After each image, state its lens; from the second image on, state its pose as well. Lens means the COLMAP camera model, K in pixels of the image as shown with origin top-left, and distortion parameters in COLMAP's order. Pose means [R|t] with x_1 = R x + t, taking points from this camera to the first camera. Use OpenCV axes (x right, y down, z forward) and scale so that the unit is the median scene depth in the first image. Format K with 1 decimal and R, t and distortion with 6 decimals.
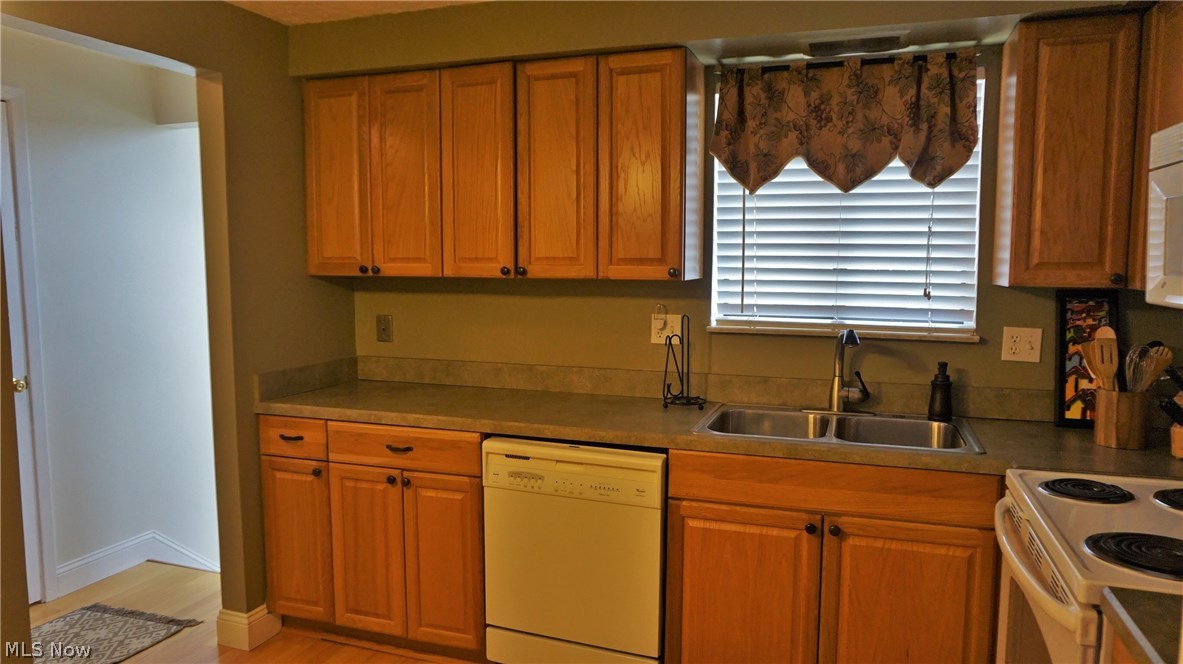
lens RADIAL K [[803.8, 0, 584.7], [0, 803.8, 333.6], [0, 0, 1]] dist [-0.043648, 0.037261]
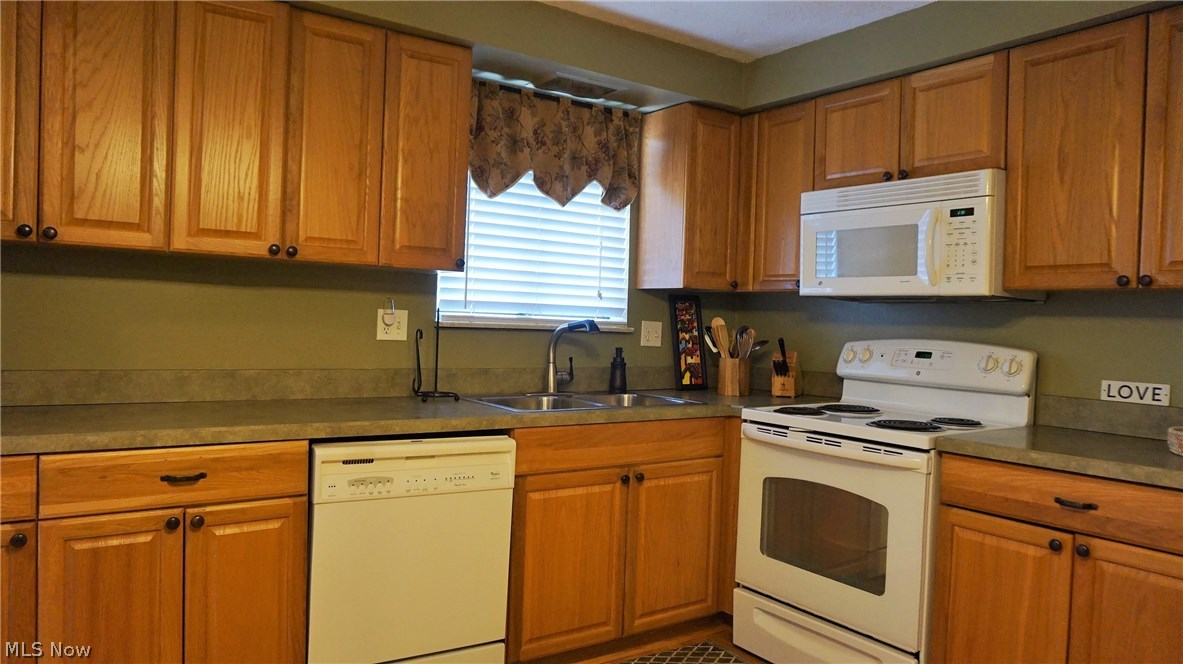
lens RADIAL K [[805.0, 0, 589.4], [0, 805.0, 334.6], [0, 0, 1]] dist [-0.042066, 0.037103]
pose [[0.584697, 0.000381, 0.811252, -0.623348], [0.040673, 0.998728, -0.029784, 0.051348], [-0.810231, 0.050411, 0.583938, 0.277372]]
